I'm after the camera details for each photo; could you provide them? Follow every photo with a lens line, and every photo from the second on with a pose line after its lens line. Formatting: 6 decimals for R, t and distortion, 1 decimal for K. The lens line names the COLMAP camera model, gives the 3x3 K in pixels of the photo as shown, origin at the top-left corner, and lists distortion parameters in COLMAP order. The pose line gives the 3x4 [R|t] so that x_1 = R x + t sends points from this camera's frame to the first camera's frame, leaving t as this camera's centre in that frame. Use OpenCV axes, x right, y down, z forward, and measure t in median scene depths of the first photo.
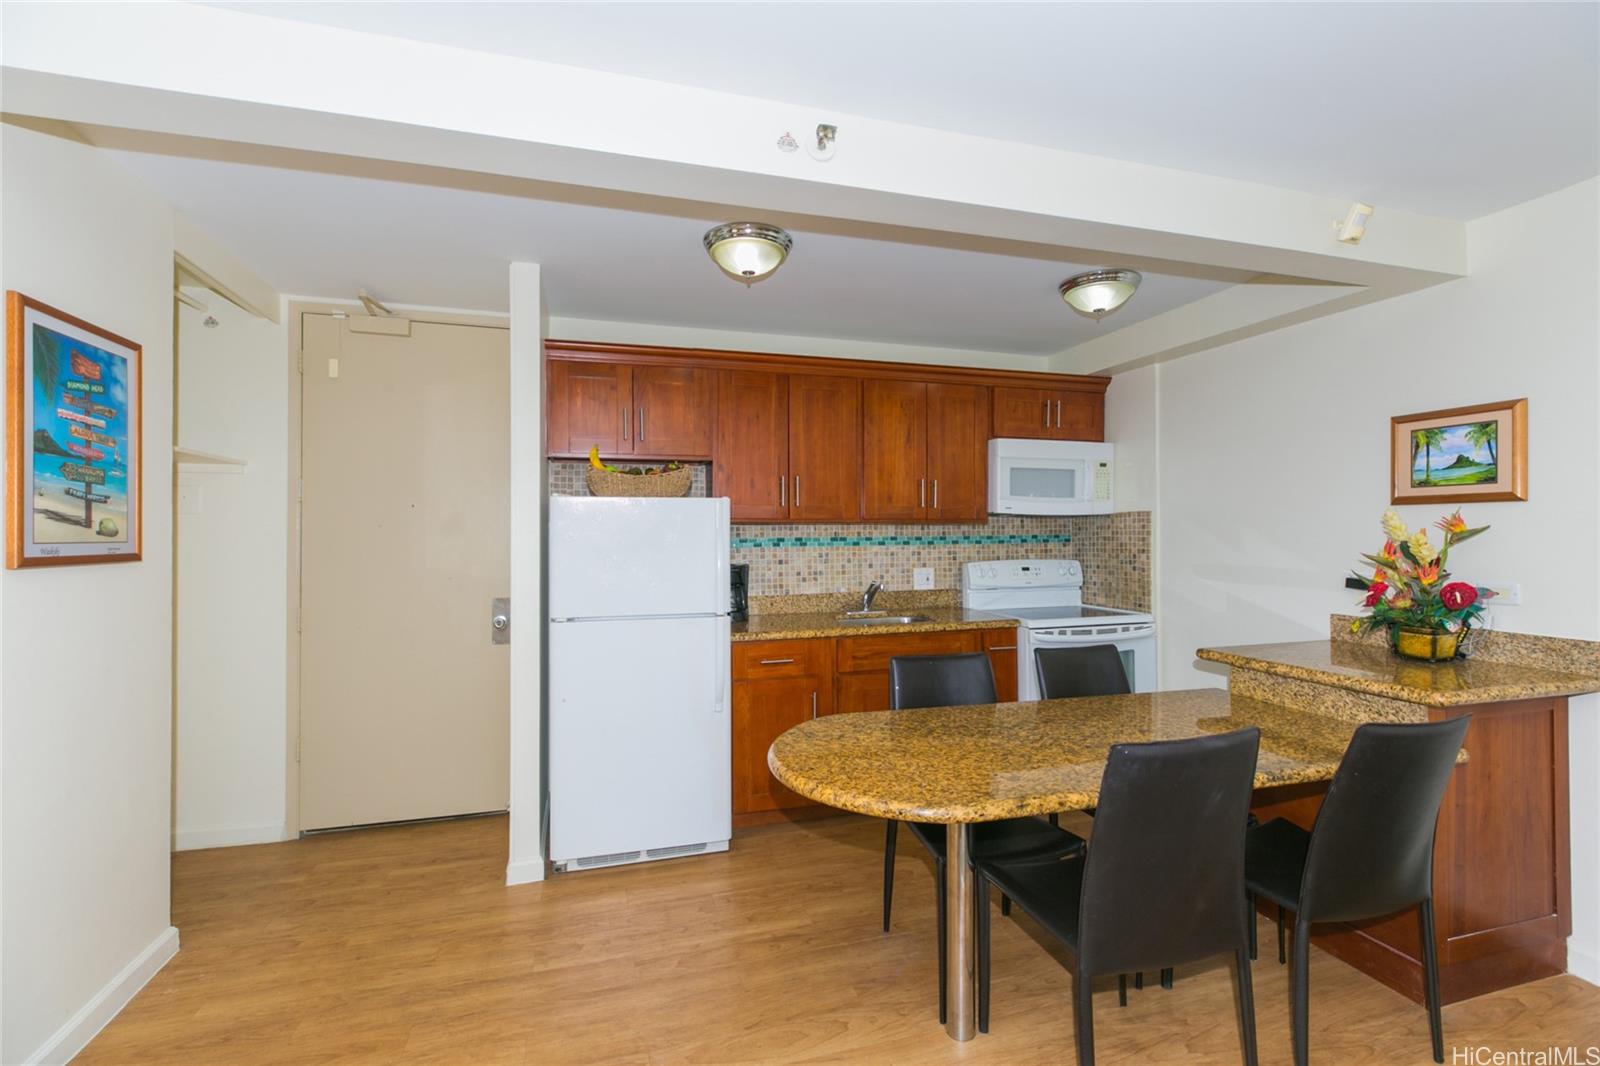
lens RADIAL K [[723.6, 0, 810.3], [0, 723.6, 511.8], [0, 0, 1]] dist [0.008653, -0.002112]
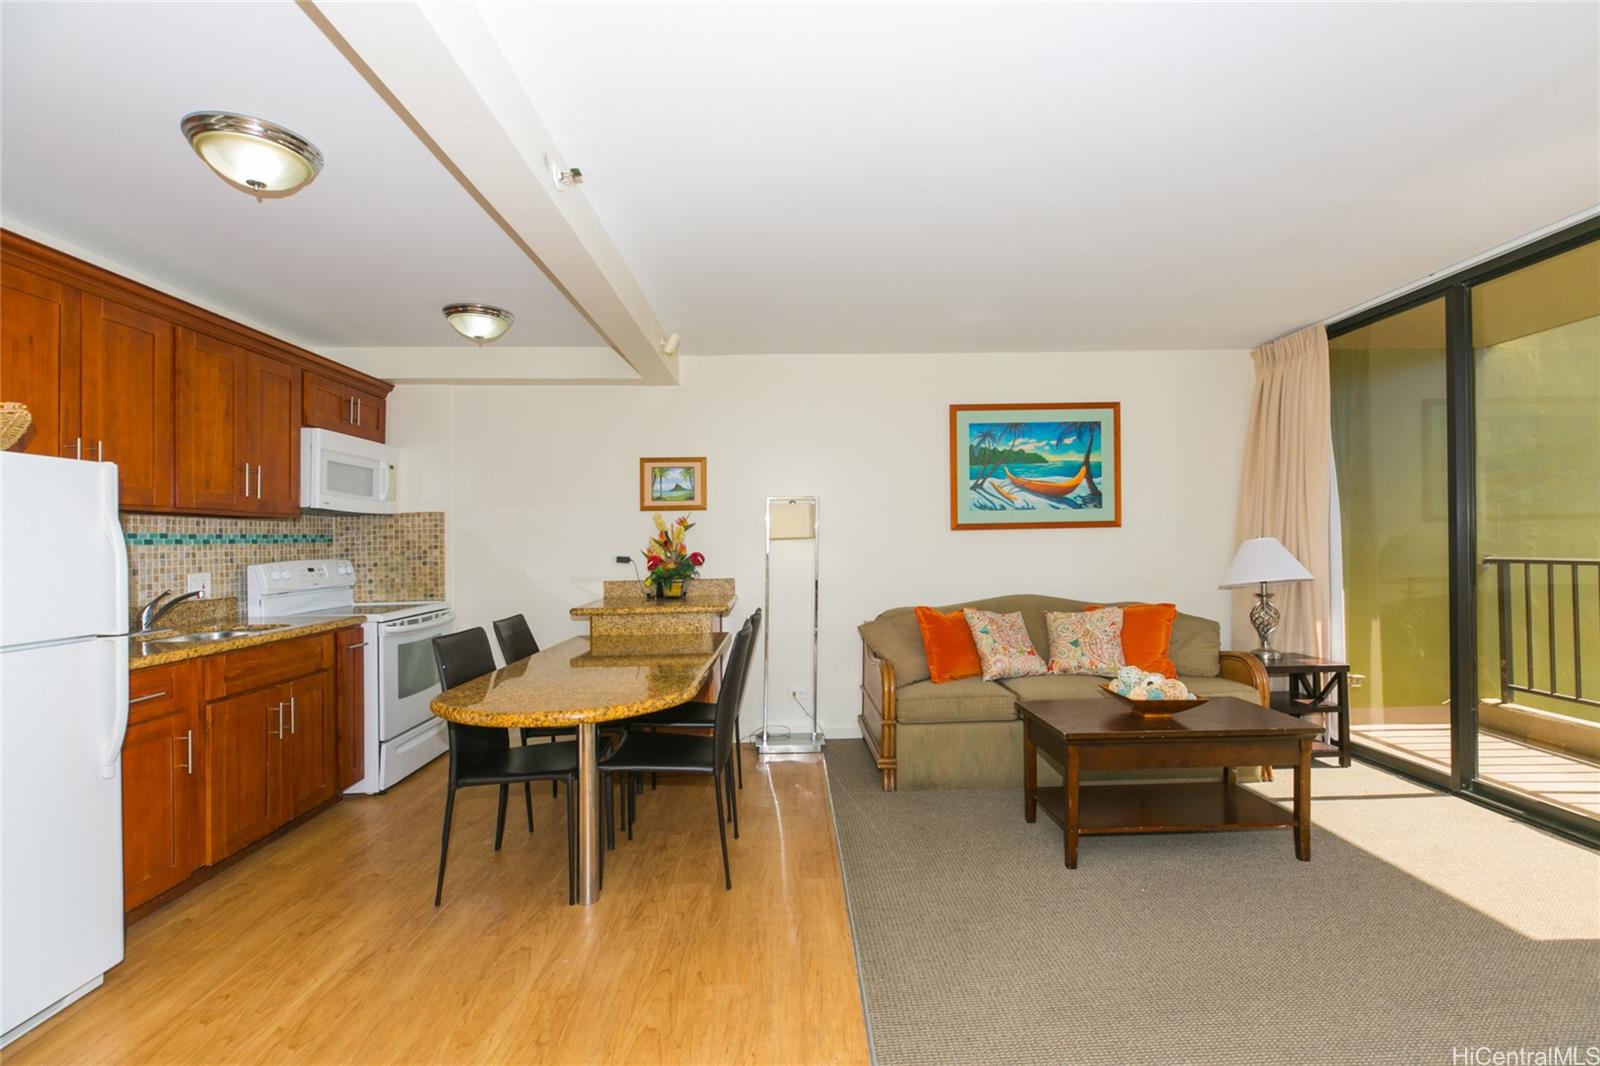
lens RADIAL K [[723.6, 0, 806.2], [0, 723.6, 535.5], [0, 0, 1]] dist [0.008653, -0.002112]
pose [[0.247405, 0.007207, 0.968885, -0.495316], [-0.009106, 0.999945, -0.005113, 0.036441], [-0.968869, -0.007558, 0.247457, 0.159539]]
